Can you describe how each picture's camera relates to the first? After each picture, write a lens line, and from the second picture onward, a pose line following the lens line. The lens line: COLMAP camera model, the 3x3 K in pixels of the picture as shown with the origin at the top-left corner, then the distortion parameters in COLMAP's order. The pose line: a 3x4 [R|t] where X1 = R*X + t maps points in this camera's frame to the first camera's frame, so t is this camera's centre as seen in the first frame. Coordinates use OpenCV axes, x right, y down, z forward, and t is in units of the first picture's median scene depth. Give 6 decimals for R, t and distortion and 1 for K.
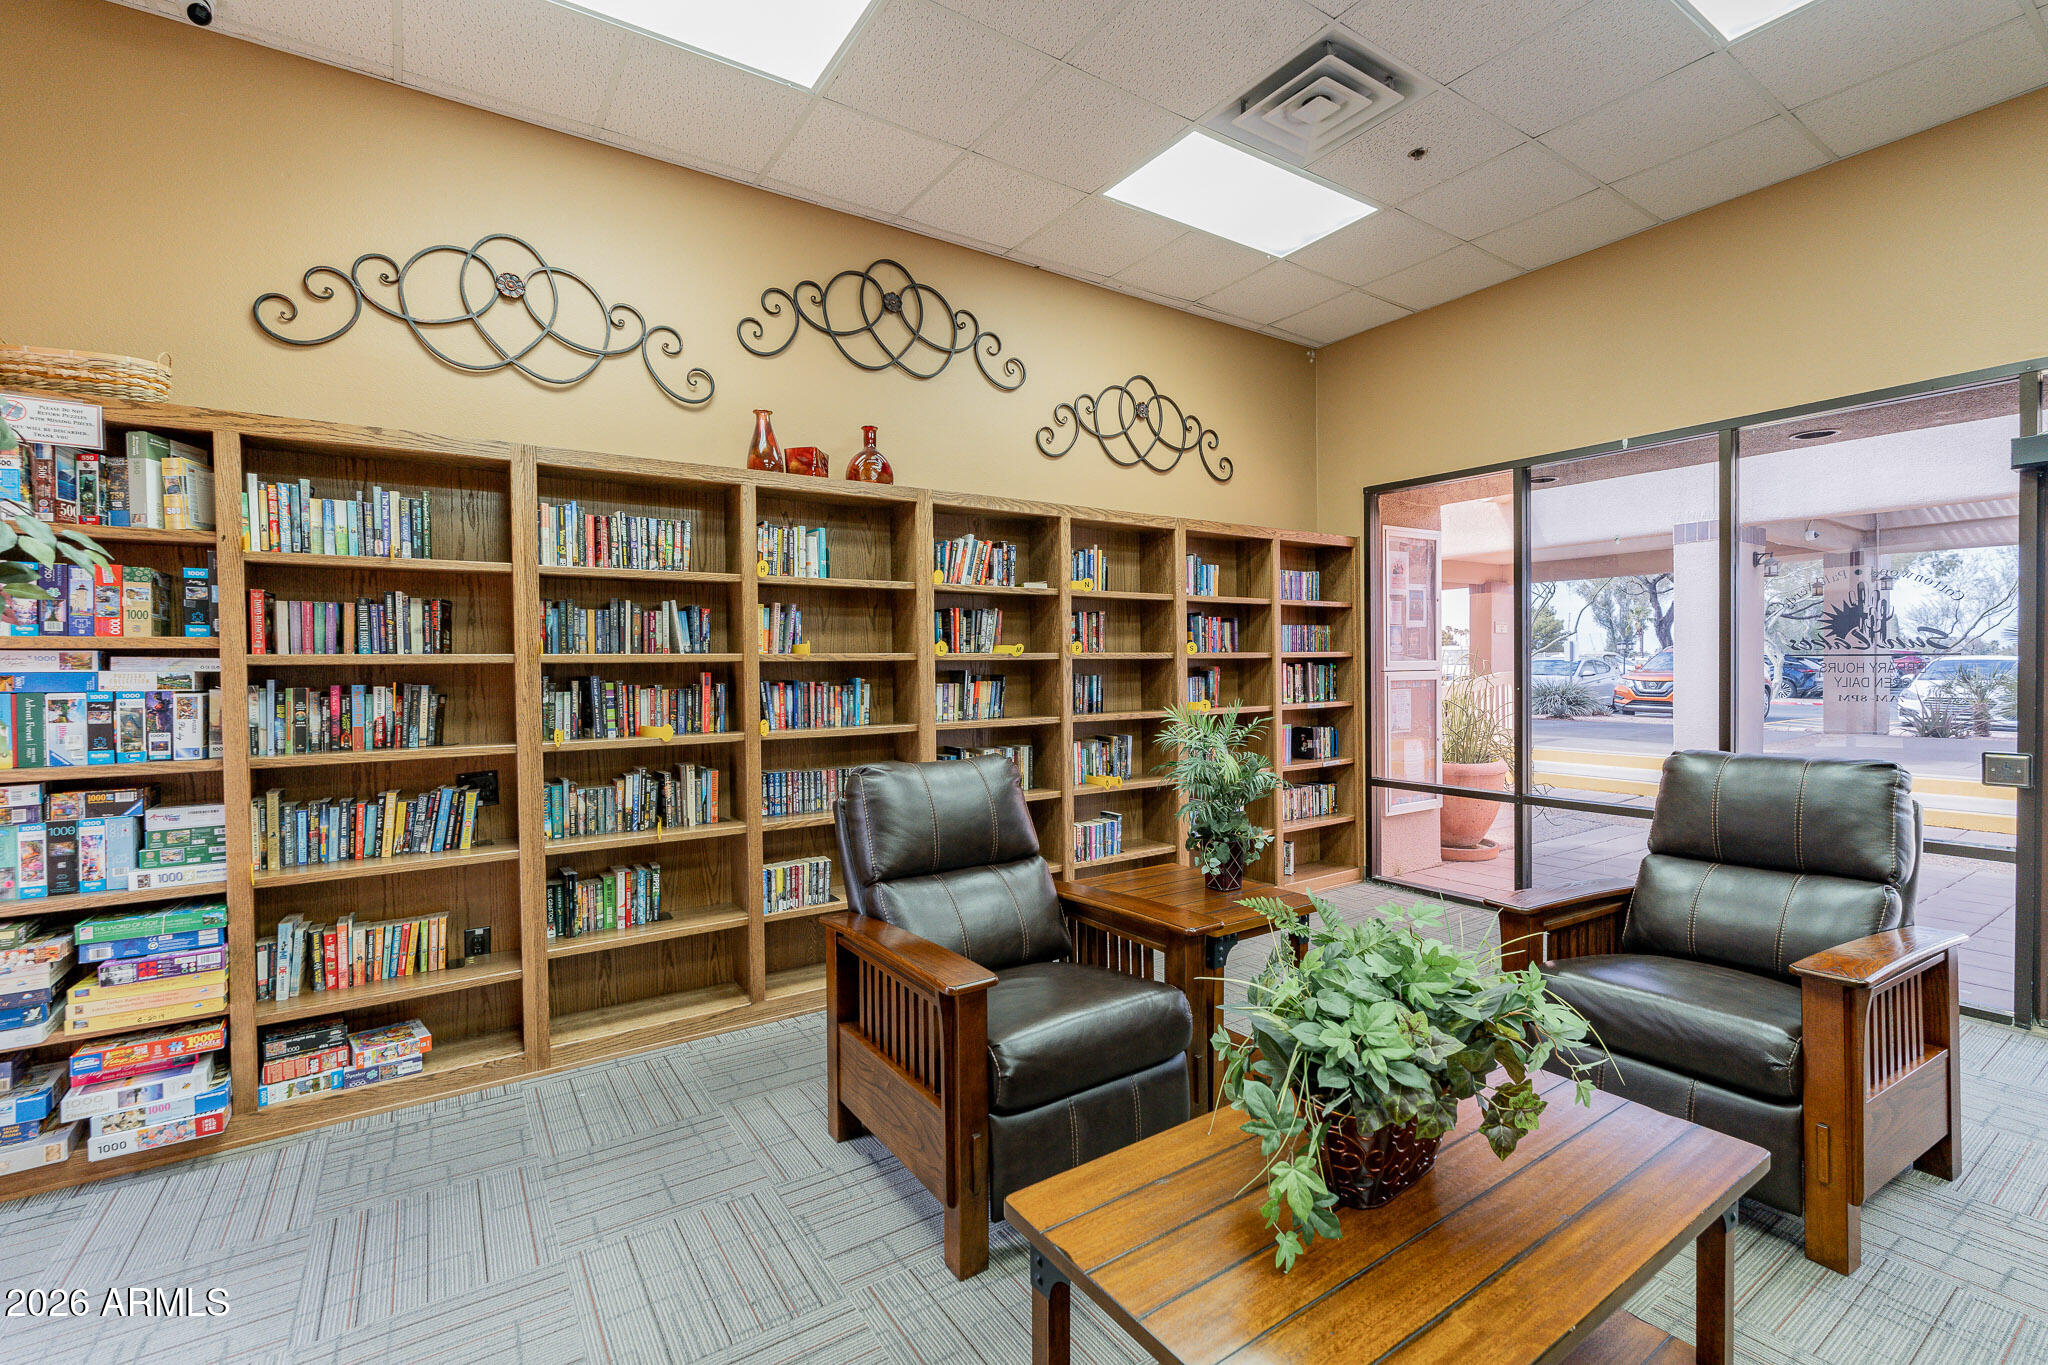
lens RADIAL K [[895.3, 0, 1022.1], [0, 895.3, 677.4], [0, 0, 1]] dist [-0.010334, 0.000053]
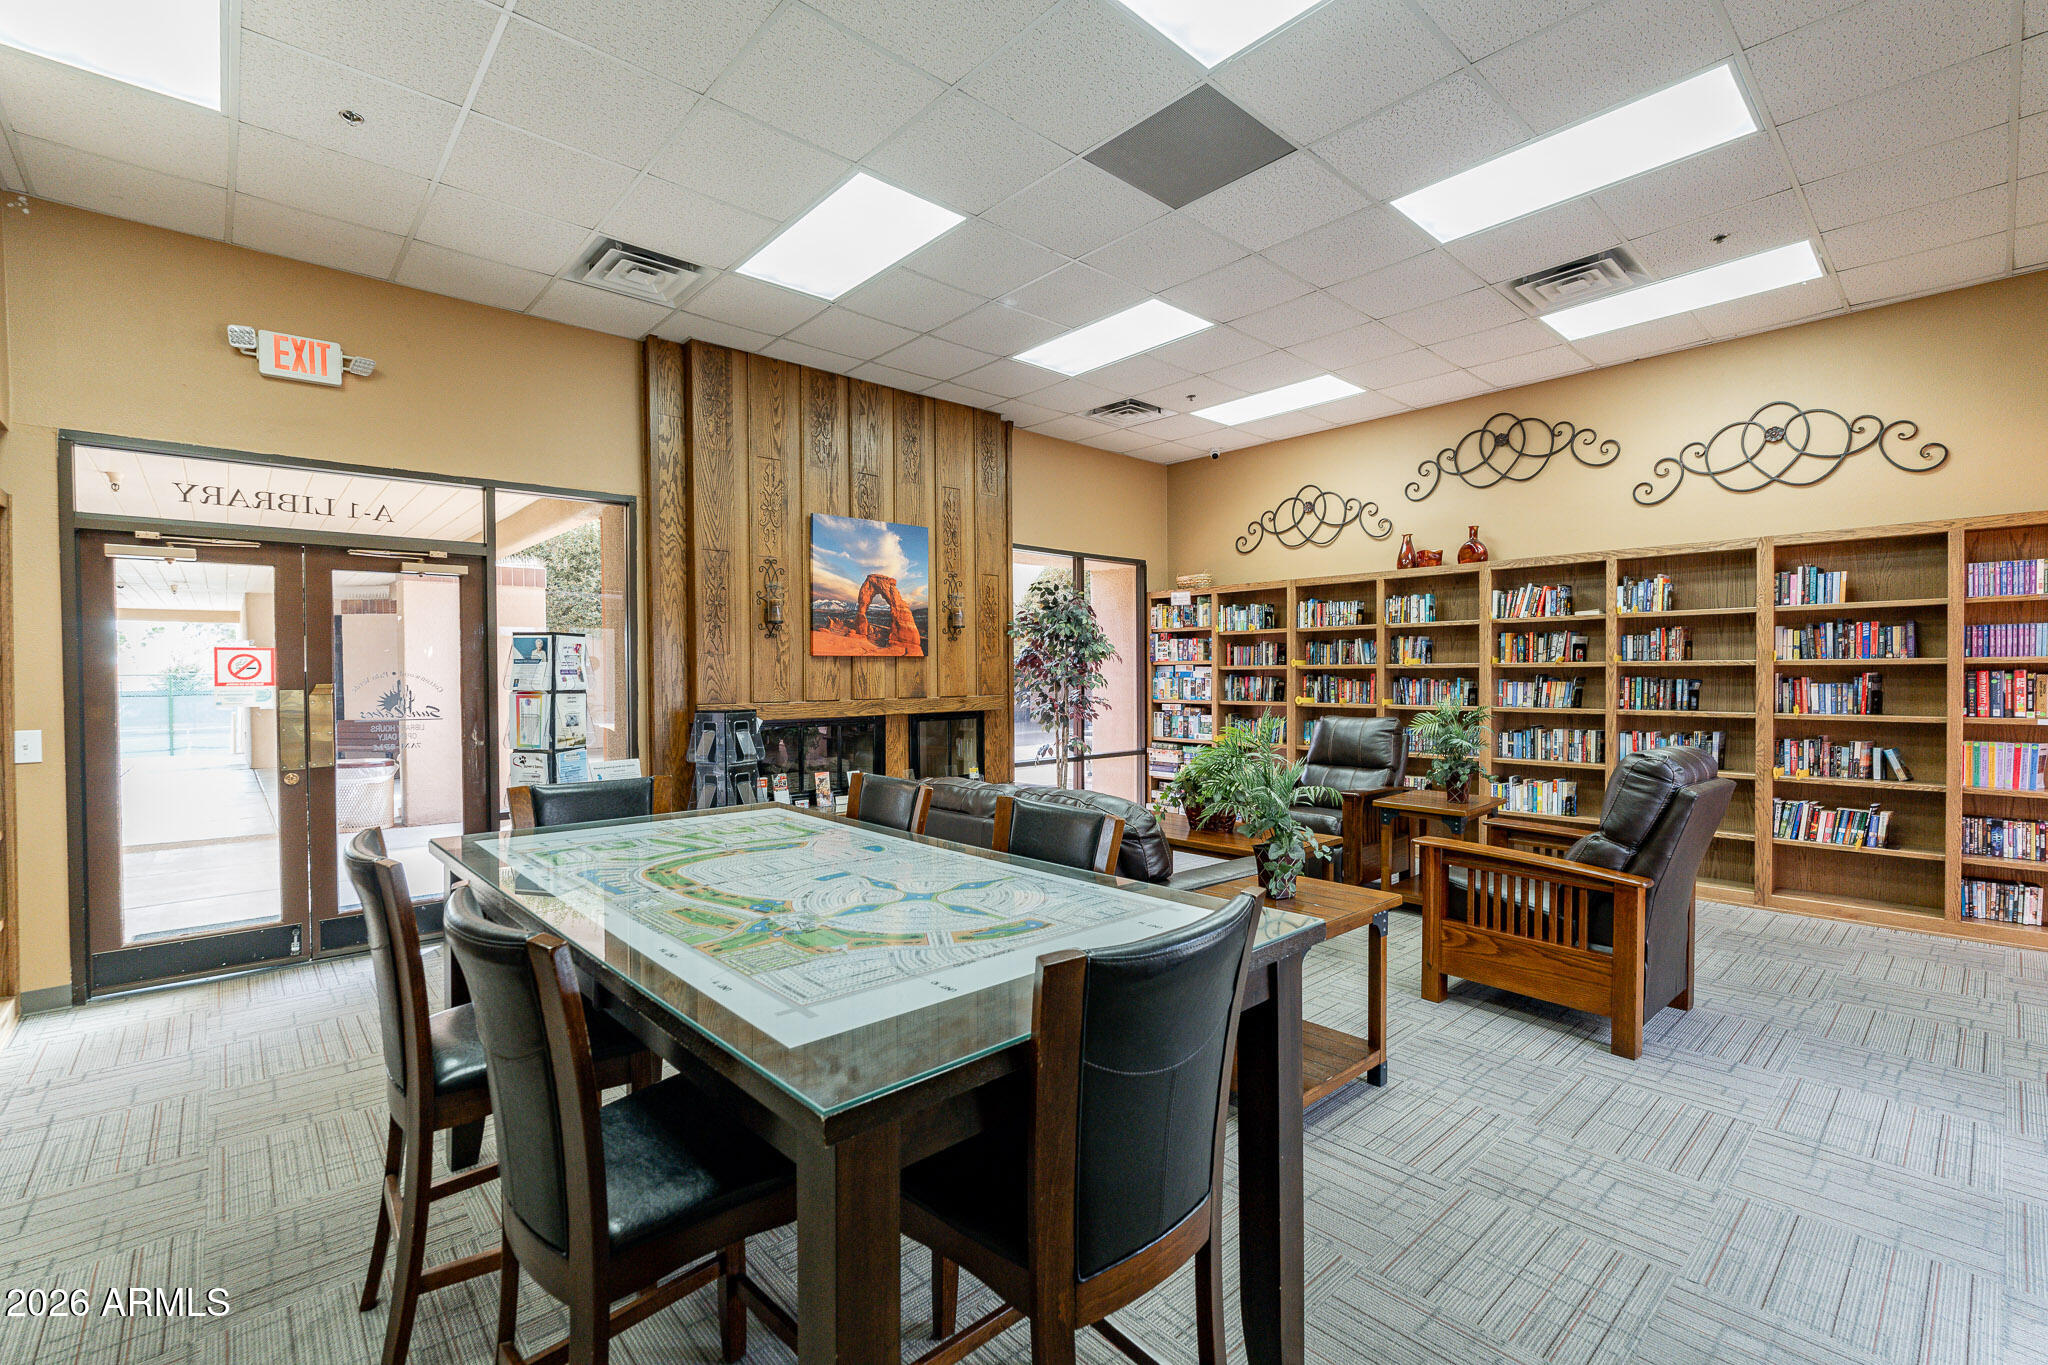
lens RADIAL K [[895.3, 0, 1021.5], [0, 895.3, 681.6], [0, 0, 1]] dist [-0.010334, 0.000053]
pose [[0.143582, 0.022453, -0.989384, 1.511747], [-0.005489, 0.999745, 0.021891, -0.026890], [0.989623, 0.002287, 0.143669, -0.072746]]
